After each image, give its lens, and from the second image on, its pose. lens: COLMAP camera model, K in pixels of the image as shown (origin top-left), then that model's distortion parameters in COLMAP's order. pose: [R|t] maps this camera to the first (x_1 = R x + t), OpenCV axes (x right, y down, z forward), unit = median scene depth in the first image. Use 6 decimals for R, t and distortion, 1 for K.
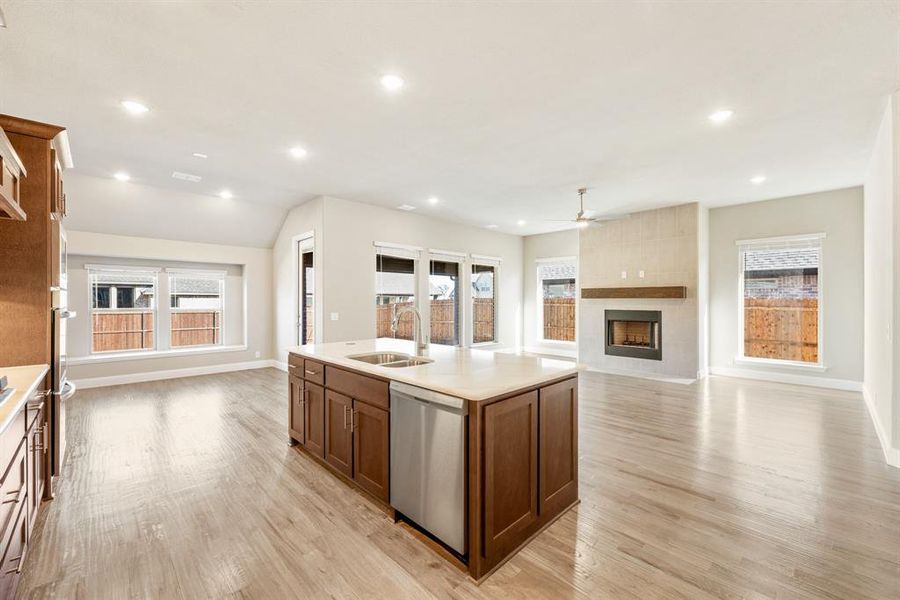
lens RADIAL K [[367.4, 0, 449.6], [0, 367.4, 299.9], [0, 0, 1]] dist [-0.001232, -0.000159]
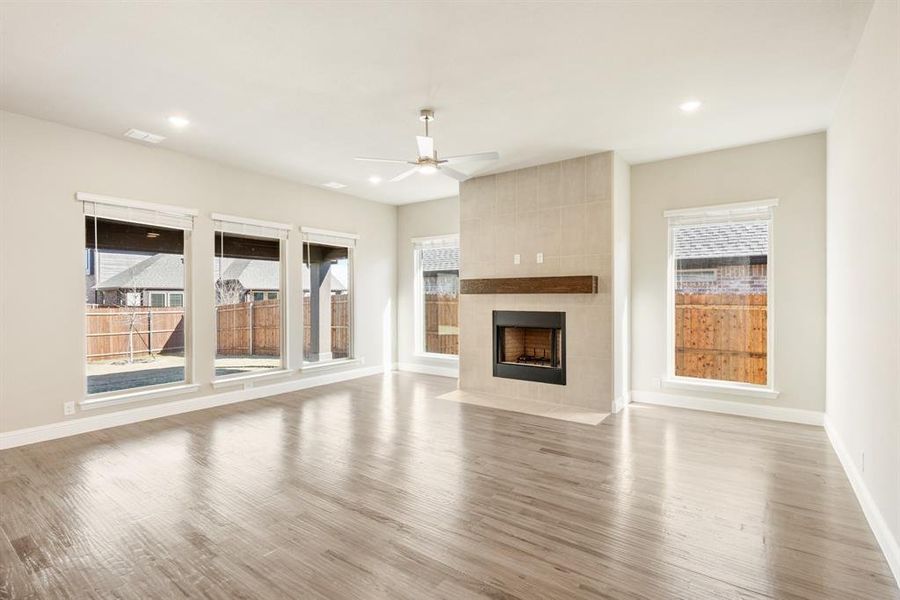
lens RADIAL K [[426.1, 0, 447.9], [0, 426.1, 300.0], [0, 0, 1]] dist [-0.000189, 0.000167]
pose [[0.986098, -0.004972, 0.166088, 0.222529], [0.003563, 0.999955, 0.008778, -0.000493], [-0.166124, -0.008064, 0.986072, 0.249711]]
